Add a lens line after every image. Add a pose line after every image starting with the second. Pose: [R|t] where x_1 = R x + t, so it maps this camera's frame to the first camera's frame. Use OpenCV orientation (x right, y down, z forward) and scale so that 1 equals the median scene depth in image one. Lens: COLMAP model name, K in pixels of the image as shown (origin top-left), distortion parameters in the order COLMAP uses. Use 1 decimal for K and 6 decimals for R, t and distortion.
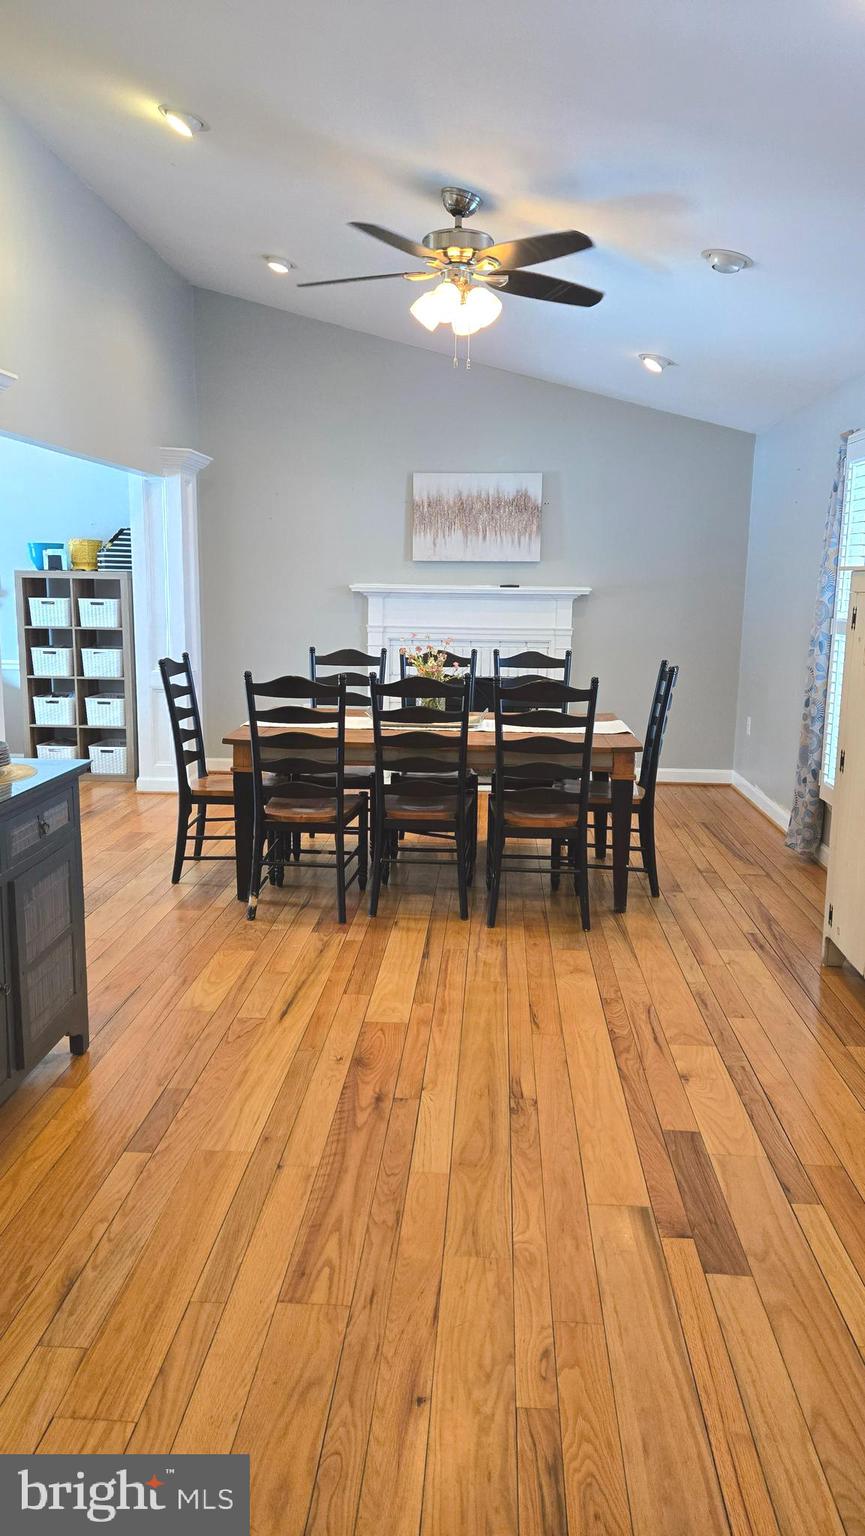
lens RADIAL K [[1020.8, 0, 429.9], [0, 1020.8, 761.4], [0, 0, 1]] dist [0.039199, -0.010597]
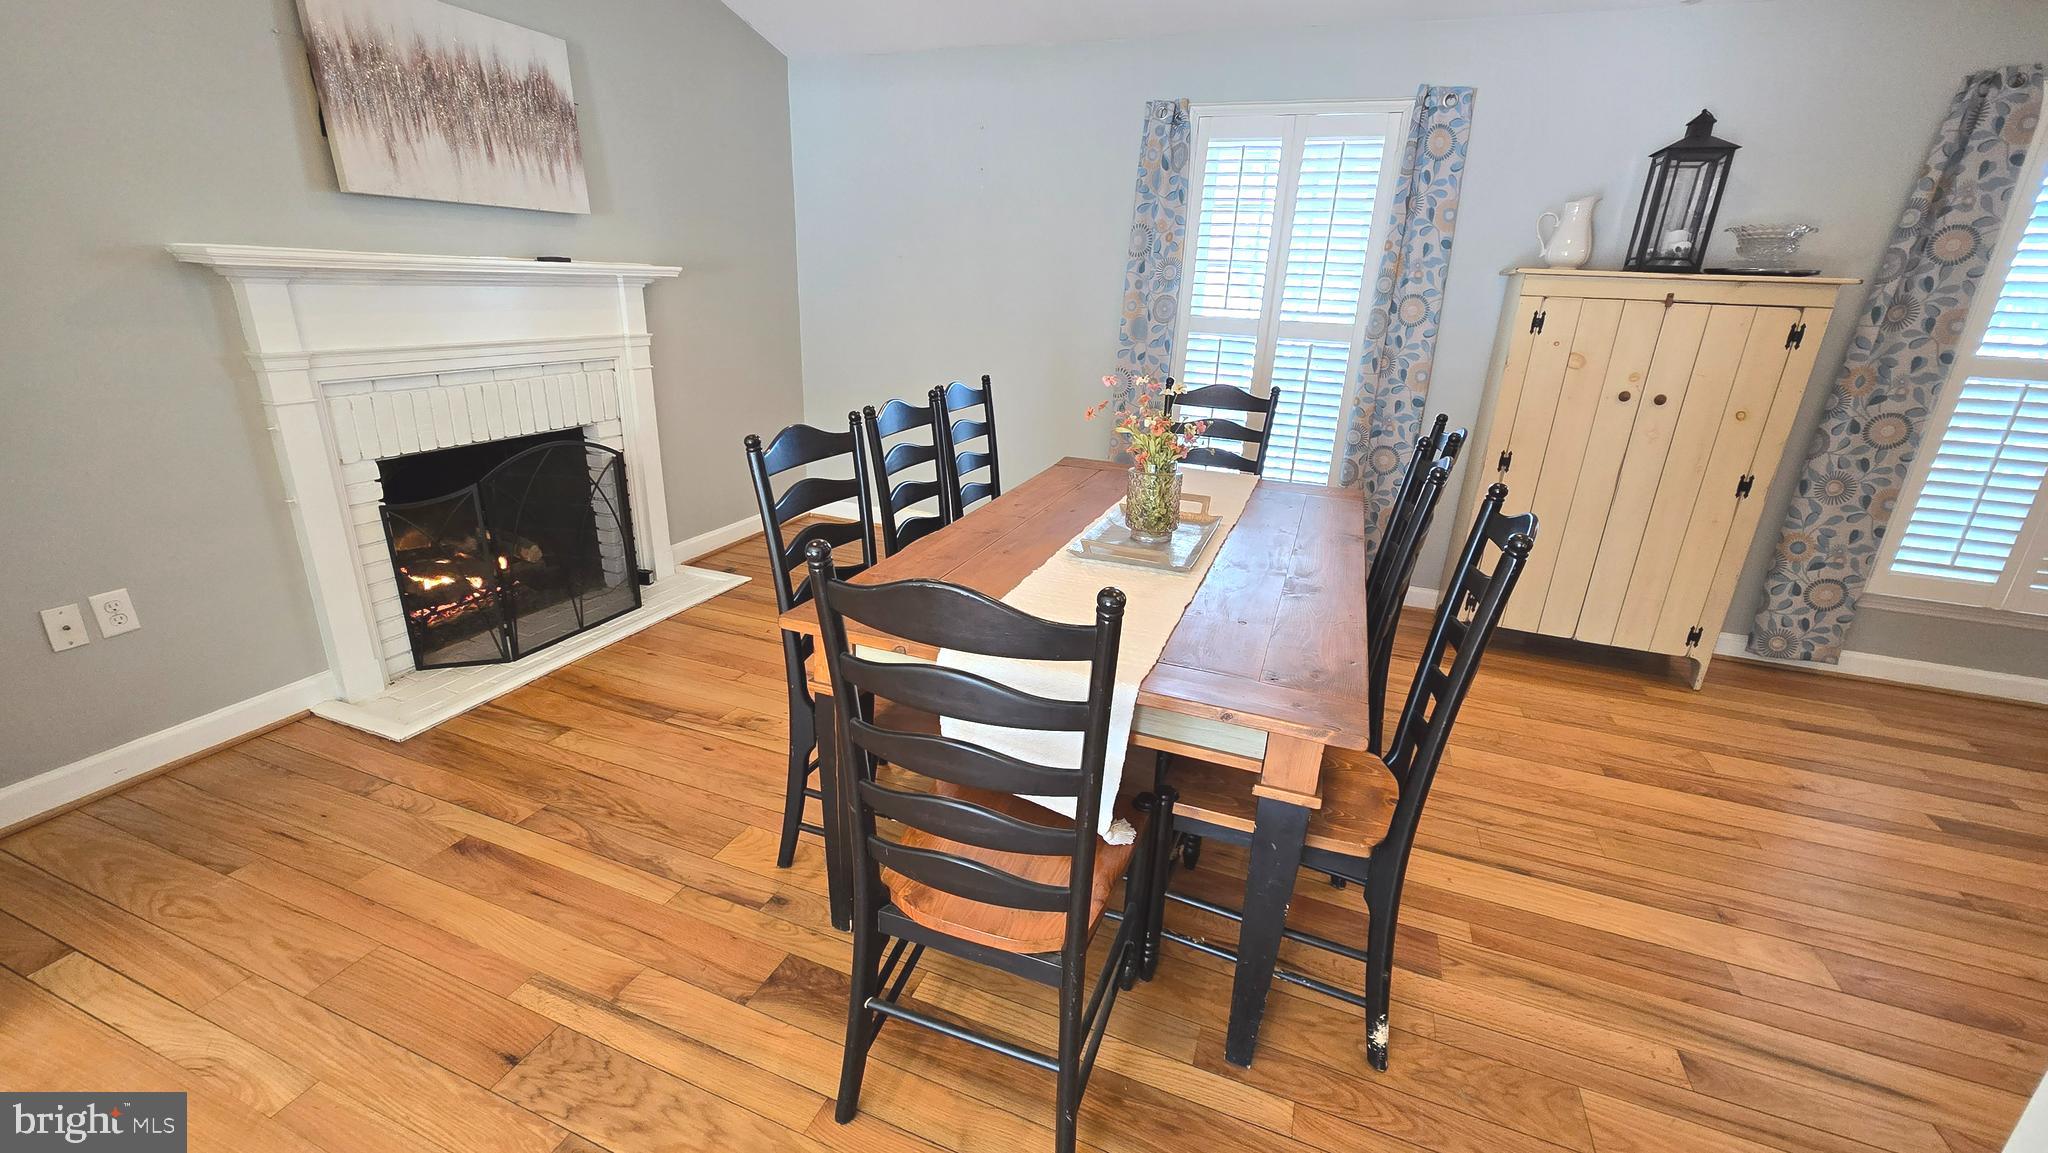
lens RADIAL K [[842.9, 0, 1016.8], [0, 842.9, 574.0], [0, 0, 1]] dist [0.000026, 0.000141]
pose [[0.302045, -0.311908, 0.900823, -0.493295], [0.135555, 0.949409, 0.283280, -0.175965], [-0.943607, 0.036548, 0.329045, 1.036505]]
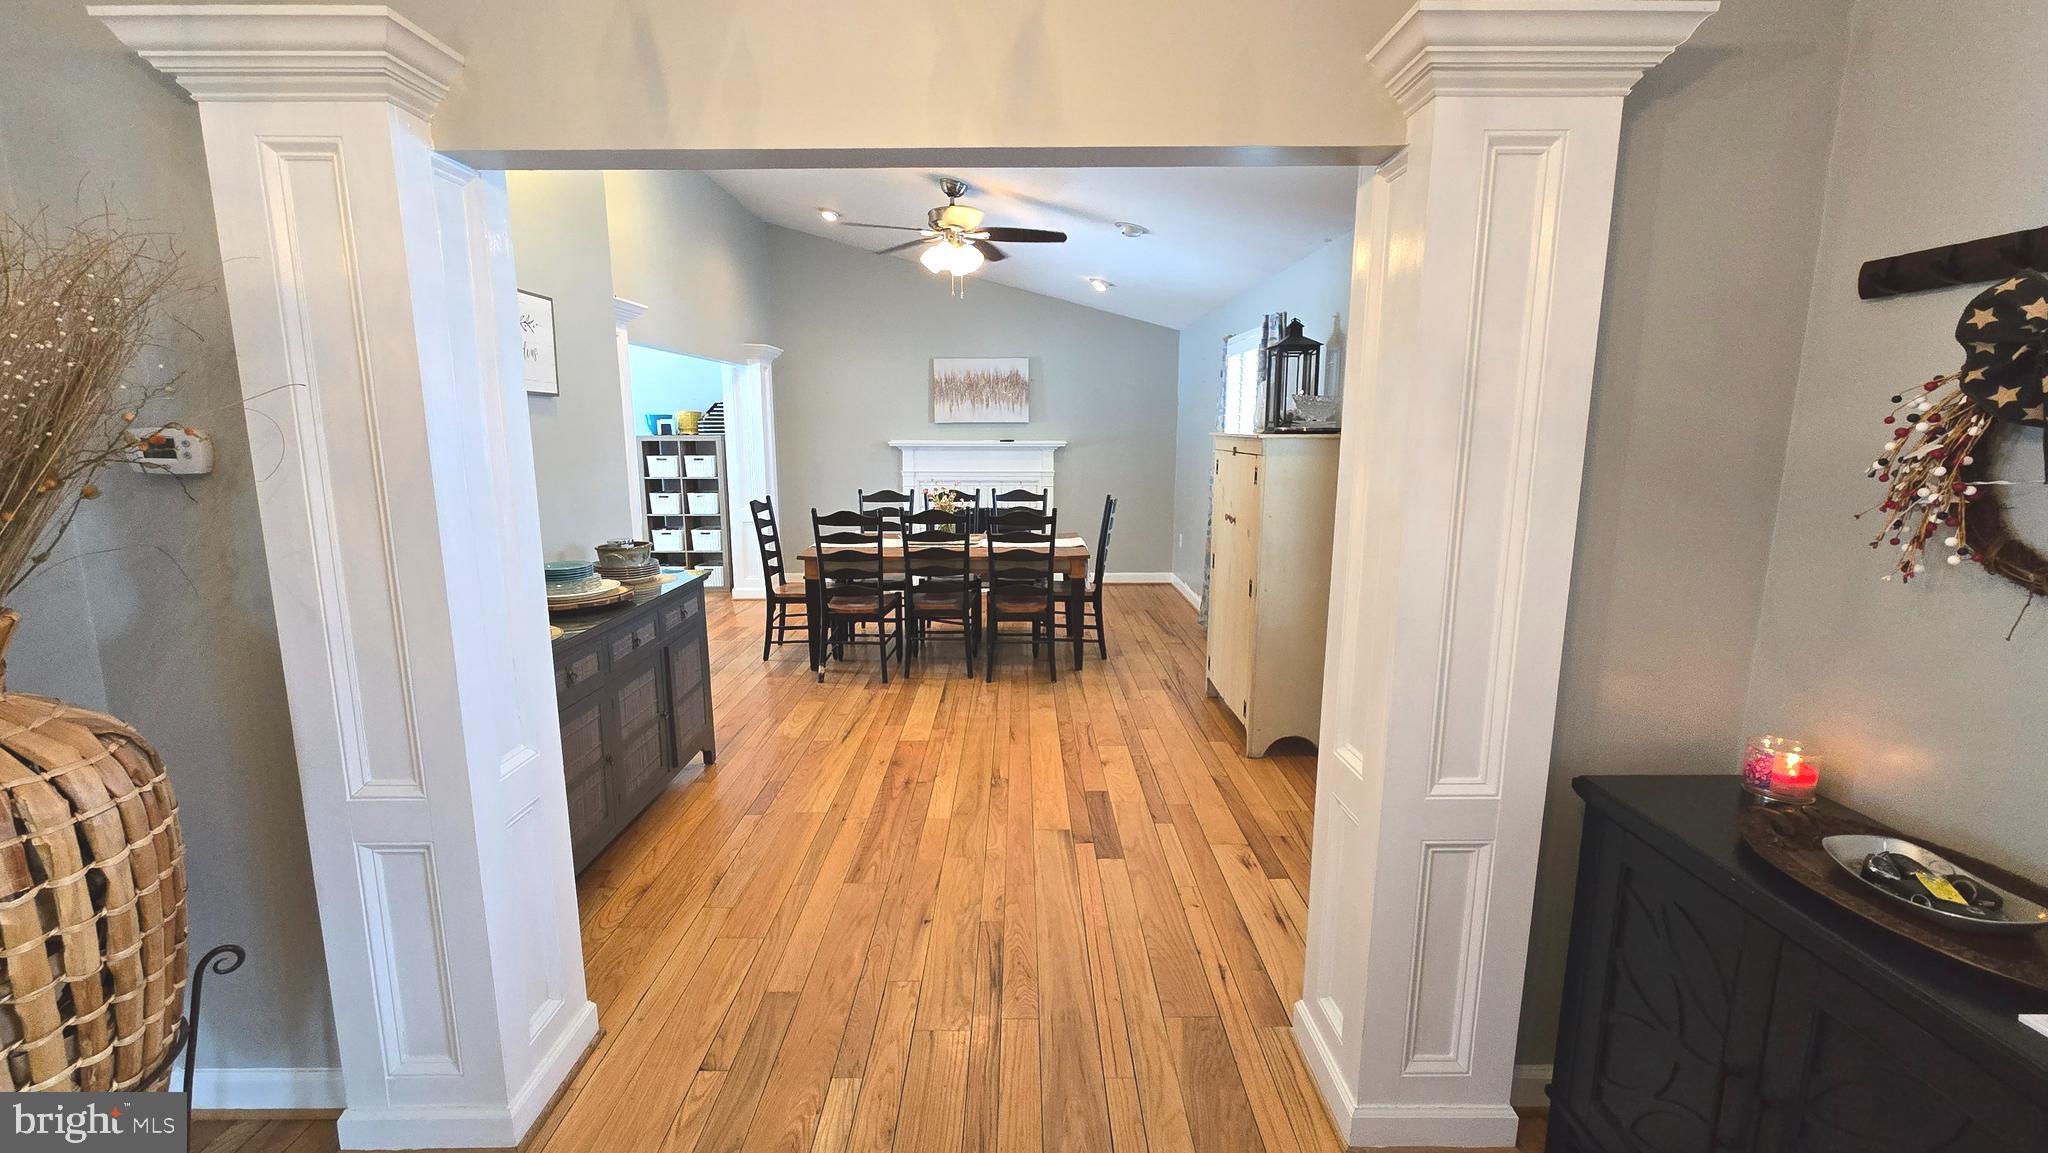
lens RADIAL K [[842.9, 0, 1013.5], [0, 842.9, 582.3], [0, 0, 1]] dist [0.000026, 0.000141]
pose [[0.998109, -0.024600, 0.056323, 0.031492], [0.024236, 0.999681, 0.007127, 0.013554], [-0.056480, -0.005749, 0.998387, -0.192715]]
